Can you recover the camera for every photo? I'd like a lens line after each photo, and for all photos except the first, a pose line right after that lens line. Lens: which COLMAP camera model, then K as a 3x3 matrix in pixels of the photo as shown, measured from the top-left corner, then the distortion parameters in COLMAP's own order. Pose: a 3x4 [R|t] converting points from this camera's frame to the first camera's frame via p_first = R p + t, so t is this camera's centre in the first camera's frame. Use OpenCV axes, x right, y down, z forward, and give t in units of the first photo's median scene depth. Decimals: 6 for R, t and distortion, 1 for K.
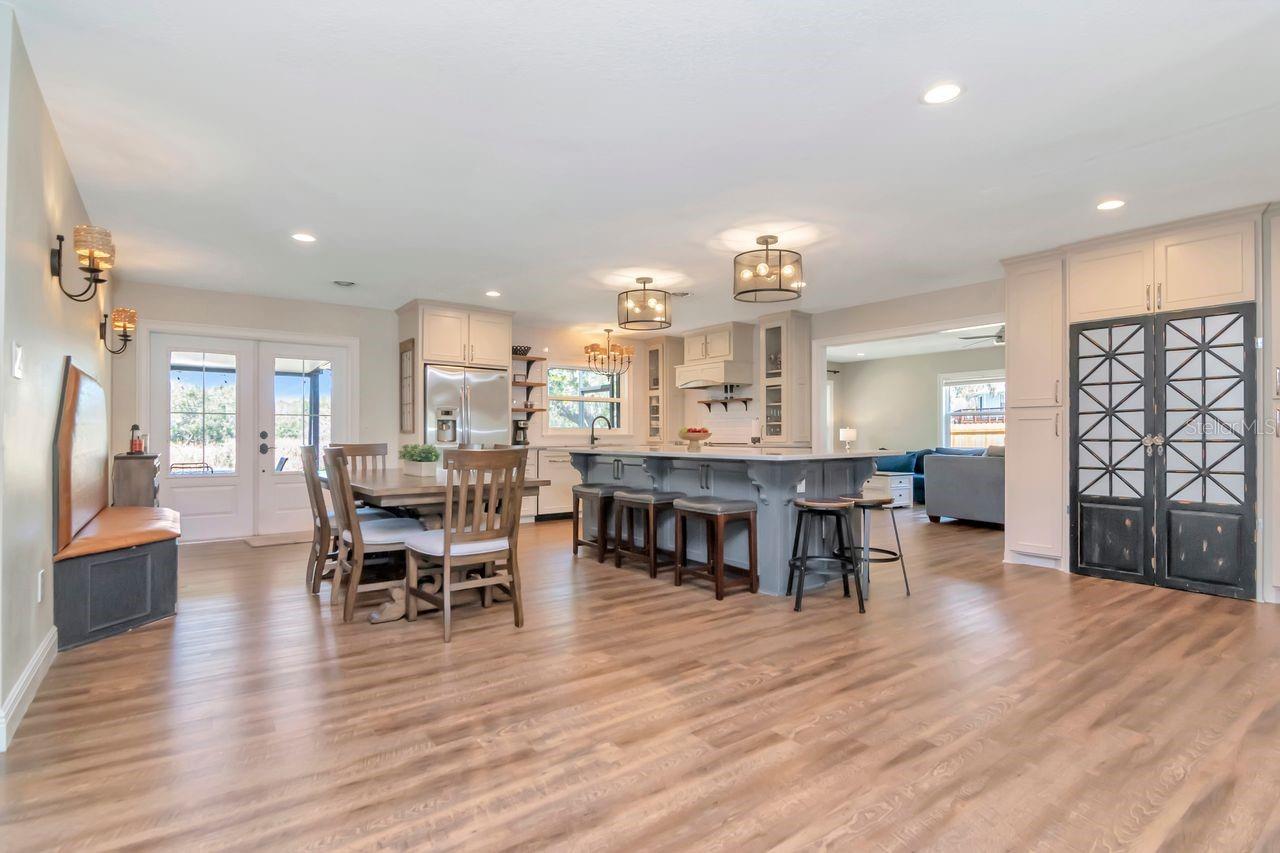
lens RADIAL K [[627.2, 0, 647.5], [0, 627.2, 433.6], [0, 0, 1]] dist [-0.004917, -0.001803]
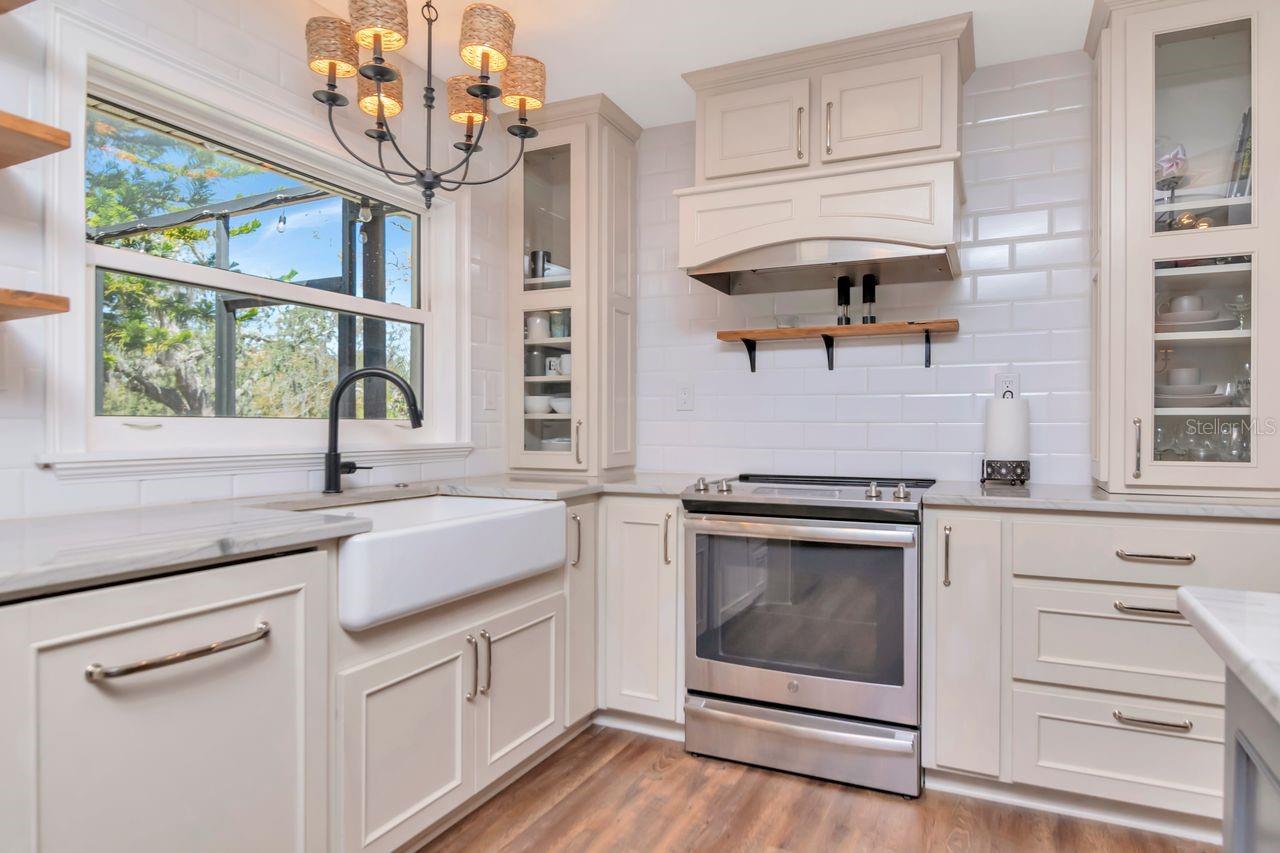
lens RADIAL K [[743.7, 0, 646.0], [0, 743.7, 435.9], [0, 0, 1]] dist [0.025458, 0.000368]
pose [[0.877656, -0.002727, 0.479283, -0.196482], [-0.007109, 0.999800, 0.018707, -0.015245], [-0.479238, -0.019825, 0.877461, 1.193138]]
